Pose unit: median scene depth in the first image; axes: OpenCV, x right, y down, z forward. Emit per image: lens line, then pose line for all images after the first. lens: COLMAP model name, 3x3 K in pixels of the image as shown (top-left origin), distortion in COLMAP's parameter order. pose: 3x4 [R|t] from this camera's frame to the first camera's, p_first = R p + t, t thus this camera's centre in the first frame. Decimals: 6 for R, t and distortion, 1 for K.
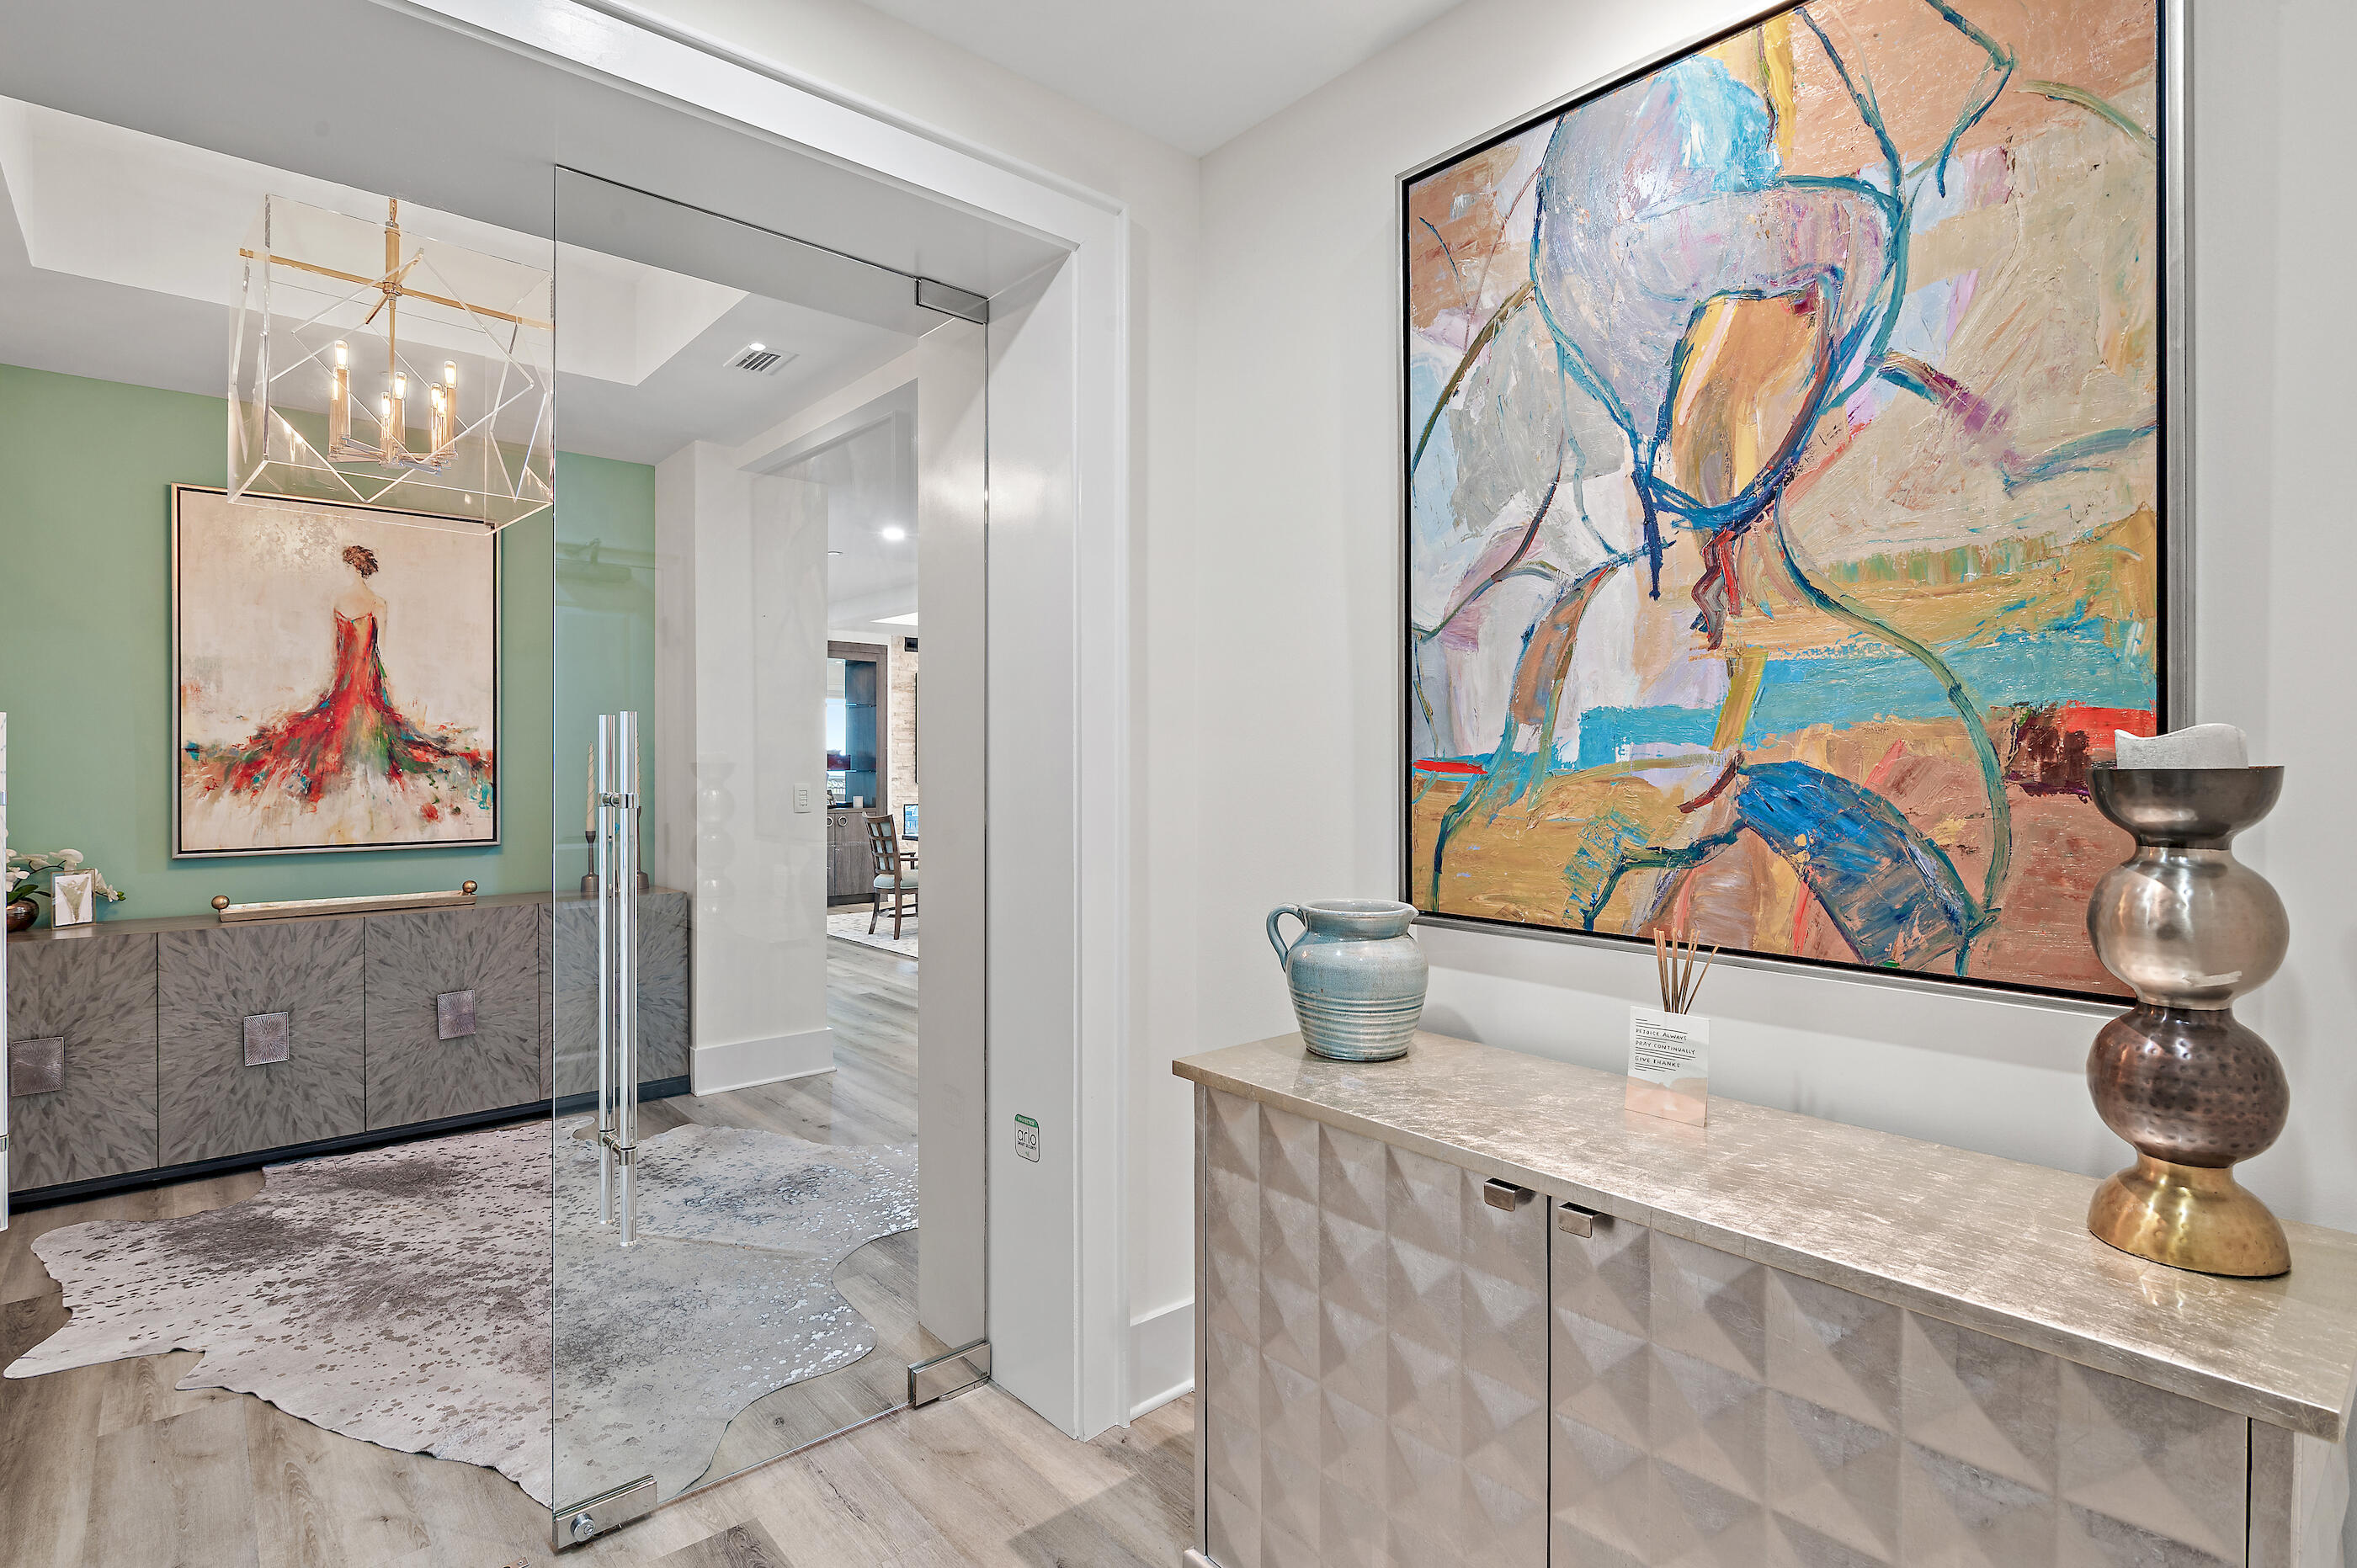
lens RADIAL K [[1194.0, 0, 1178.5], [0, 1194.0, 784.0], [0, 0, 1]] dist [-0.020335, 0.000455]
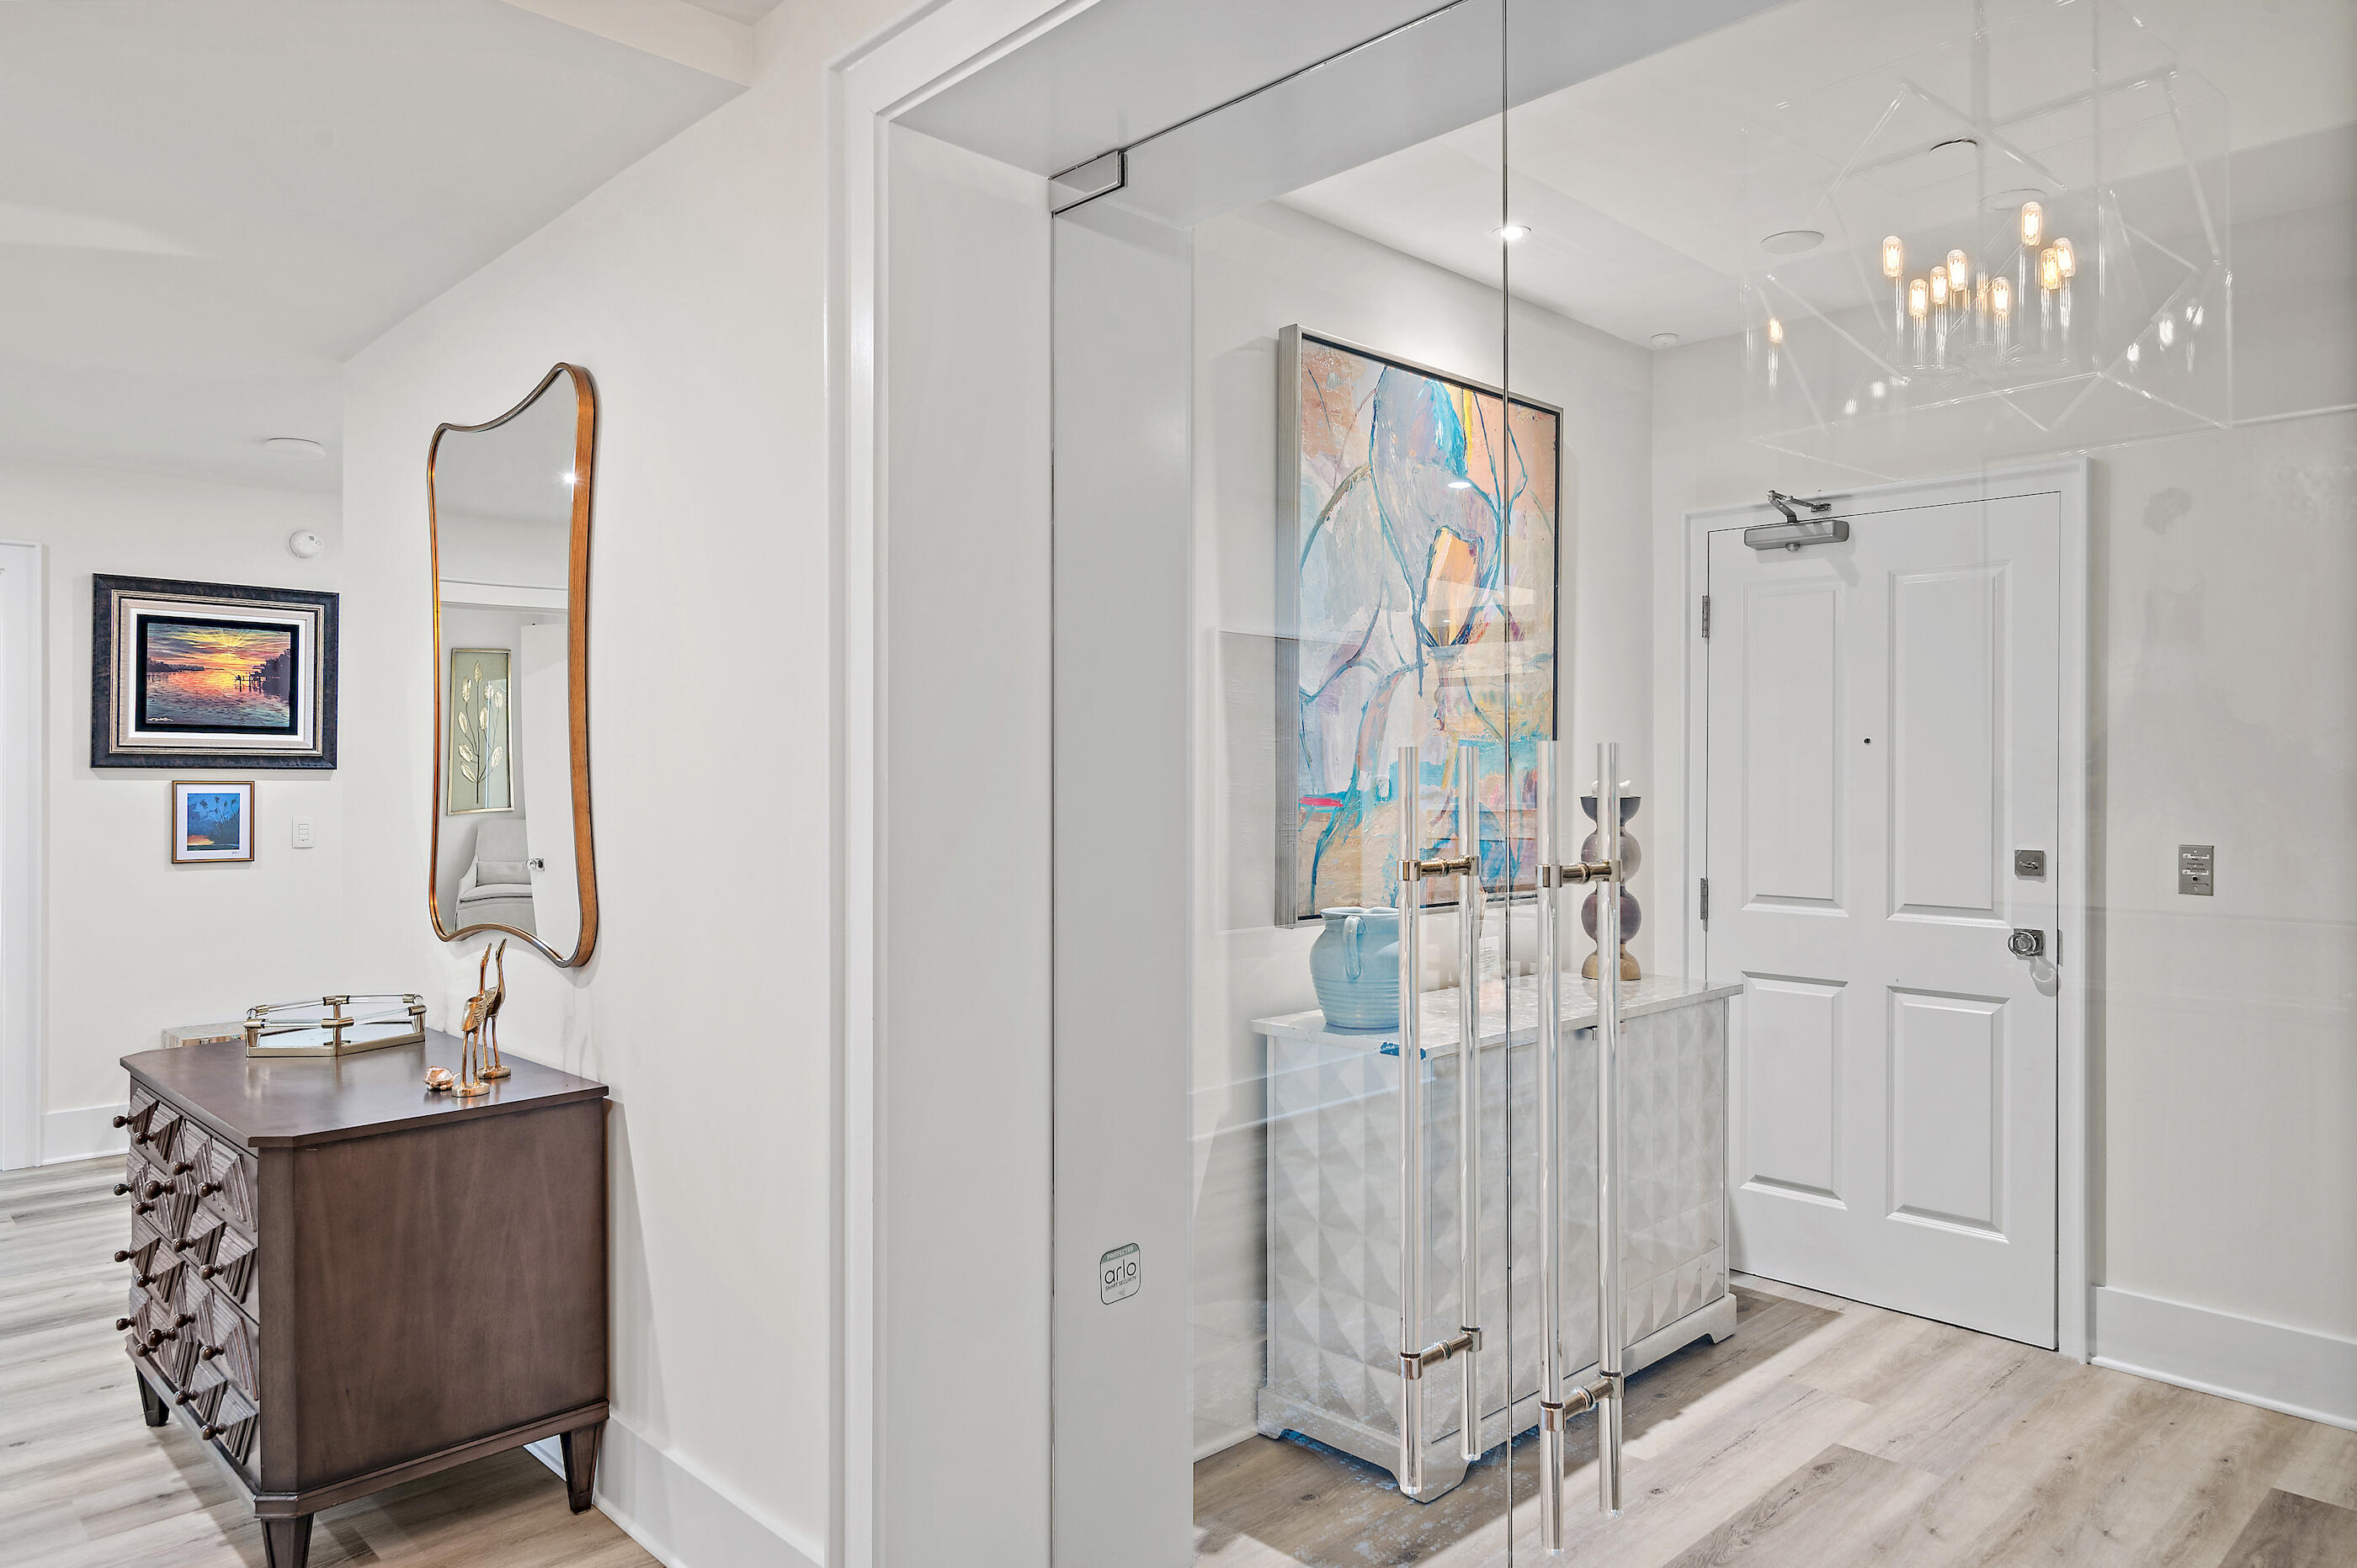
lens RADIAL K [[1507.1, 0, 1178.5], [0, 1507.1, 784.0], [0, 0, 1]] dist [-0.003877, -0.000224]
pose [[-0.068950, -0.002766, 0.997616, -1.517959], [0.018522, 0.999820, 0.004052, -0.046151], [-0.997448, 0.018757, -0.068886, 1.367201]]
